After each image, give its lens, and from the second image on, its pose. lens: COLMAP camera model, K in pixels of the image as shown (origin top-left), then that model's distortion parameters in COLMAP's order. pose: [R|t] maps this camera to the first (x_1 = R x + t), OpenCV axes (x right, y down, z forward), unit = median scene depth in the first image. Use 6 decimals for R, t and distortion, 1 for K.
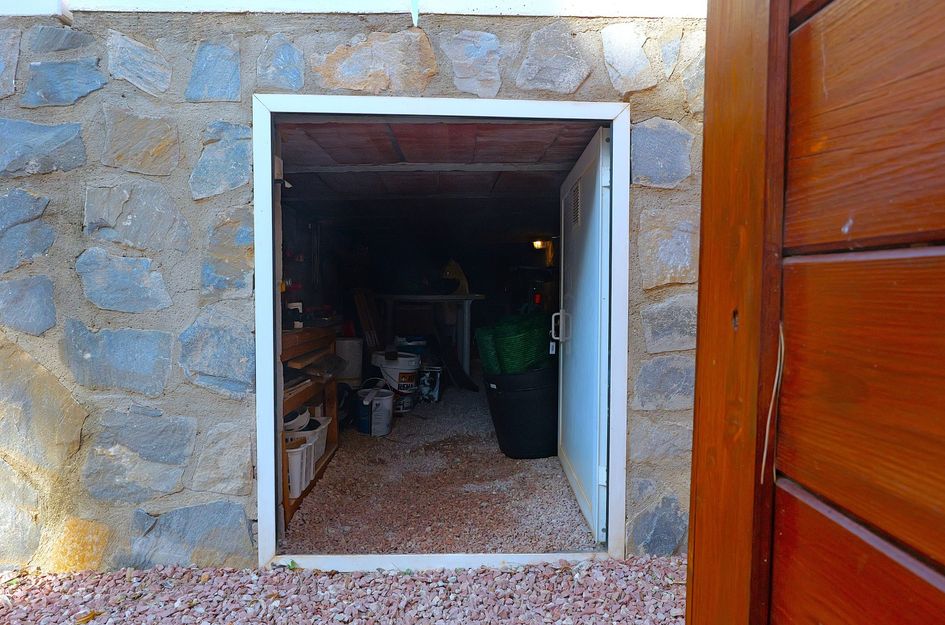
lens RADIAL K [[597.8, 0, 472.5], [0, 597.8, 312.5], [0, 0, 1]] dist [-0.017940, 0.004764]
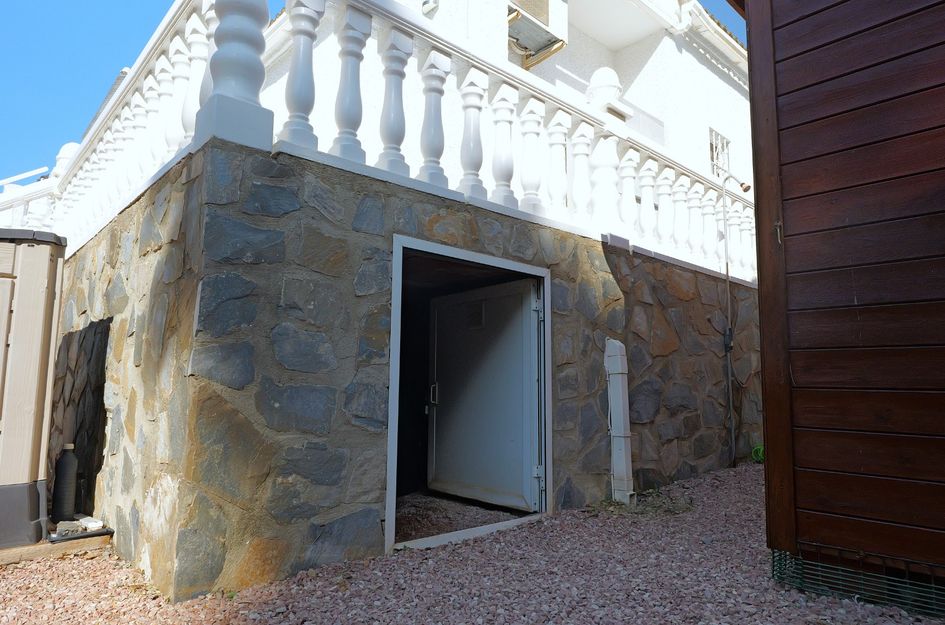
lens RADIAL K [[597.8, 0, 472.5], [0, 597.8, 312.5], [0, 0, 1]] dist [-0.017940, 0.004764]
pose [[0.757272, 0.084825, 0.647568, -1.189482], [0.021070, 0.987840, -0.154037, 0.083431], [-0.652760, 0.130292, 0.746276, -0.276985]]
